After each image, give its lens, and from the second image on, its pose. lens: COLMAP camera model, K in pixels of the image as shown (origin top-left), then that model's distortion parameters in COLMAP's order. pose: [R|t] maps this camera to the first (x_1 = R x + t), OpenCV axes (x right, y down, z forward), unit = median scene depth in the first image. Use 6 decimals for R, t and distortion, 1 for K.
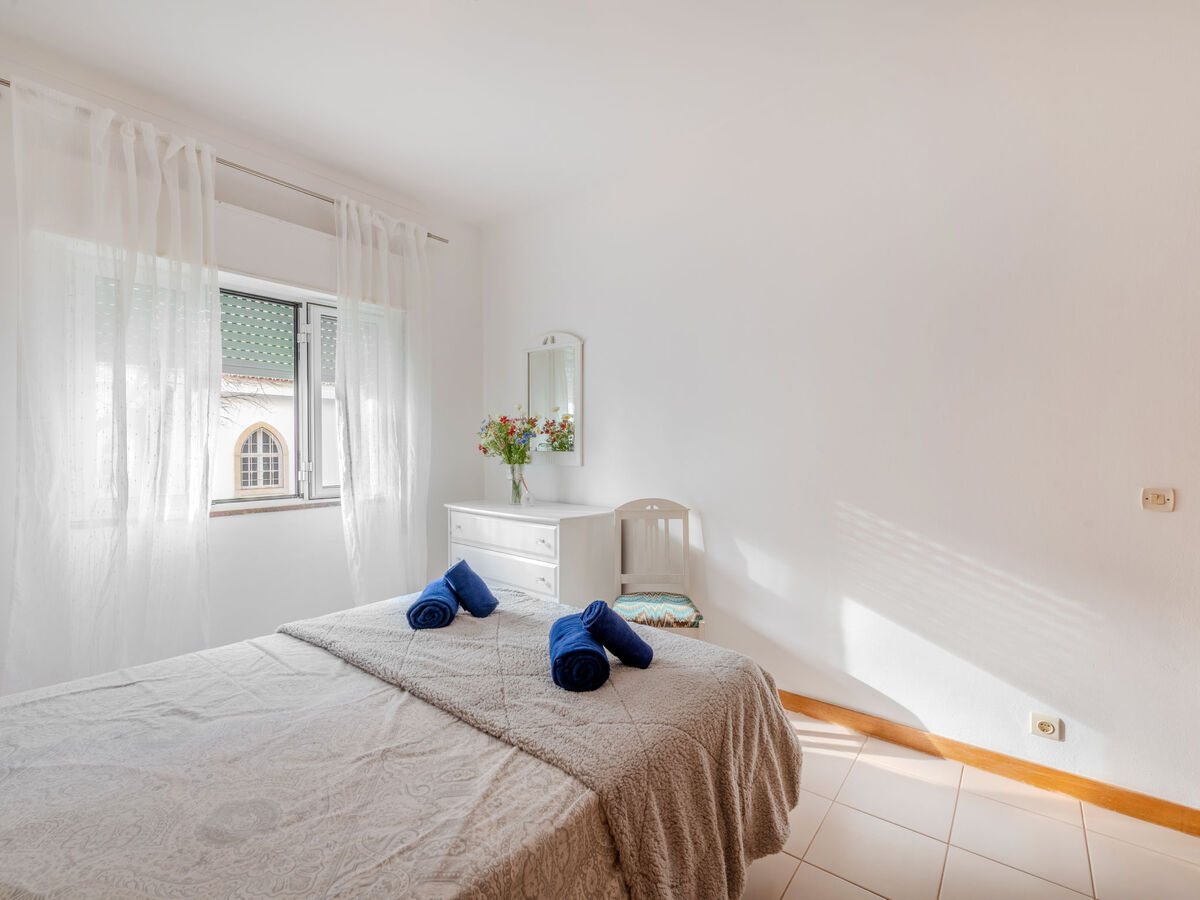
lens RADIAL K [[541.7, 0, 600.0], [0, 541.7, 450.0], [0, 0, 1]] dist [-0.001518, -0.000403]
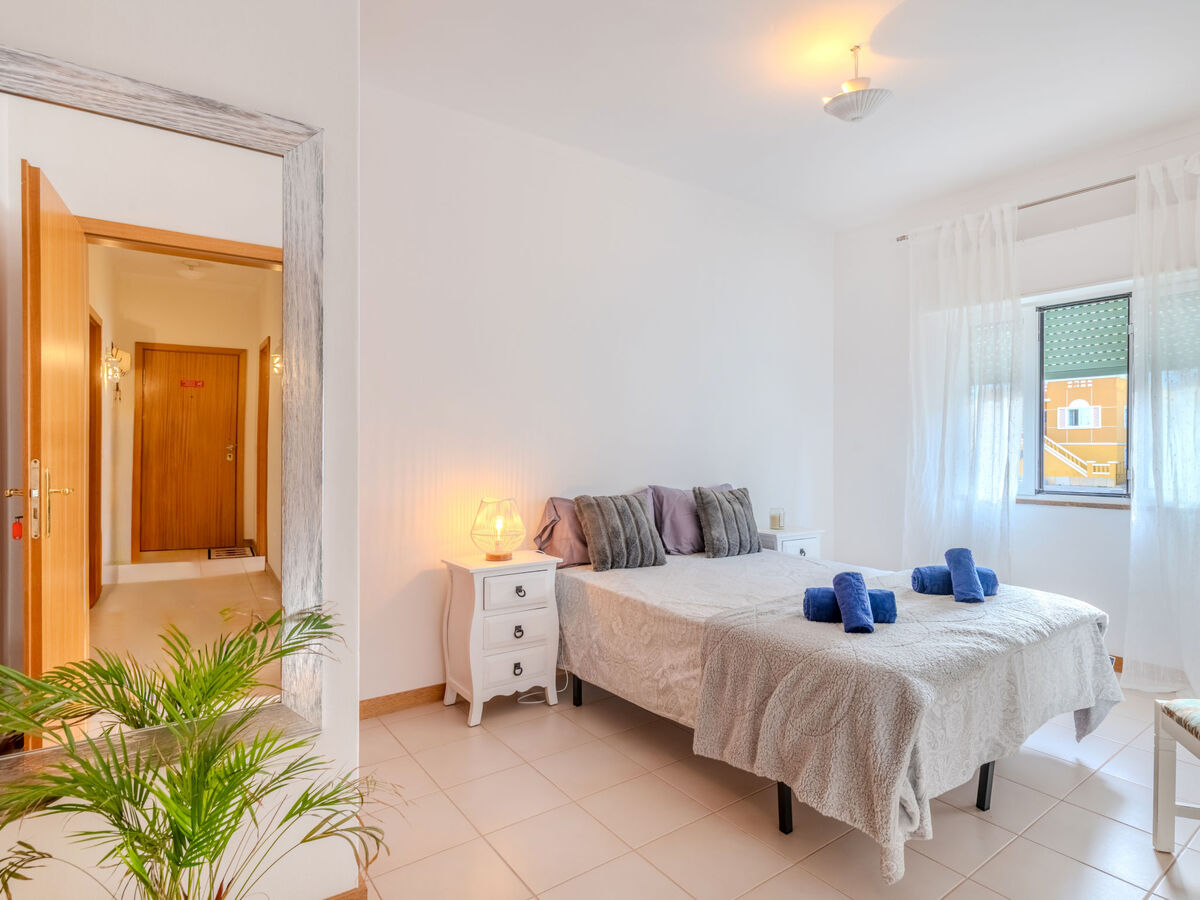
lens RADIAL K [[641.6, 0, 600.0], [0, 641.6, 450.0], [0, 0, 1]] dist [-0.000980, -0.000270]
pose [[-0.269475, 0.003775, -0.963000, 0.935866], [-0.000566, 0.999992, 0.004078, -0.002742], [0.963007, 0.001644, -0.269470, 0.495393]]
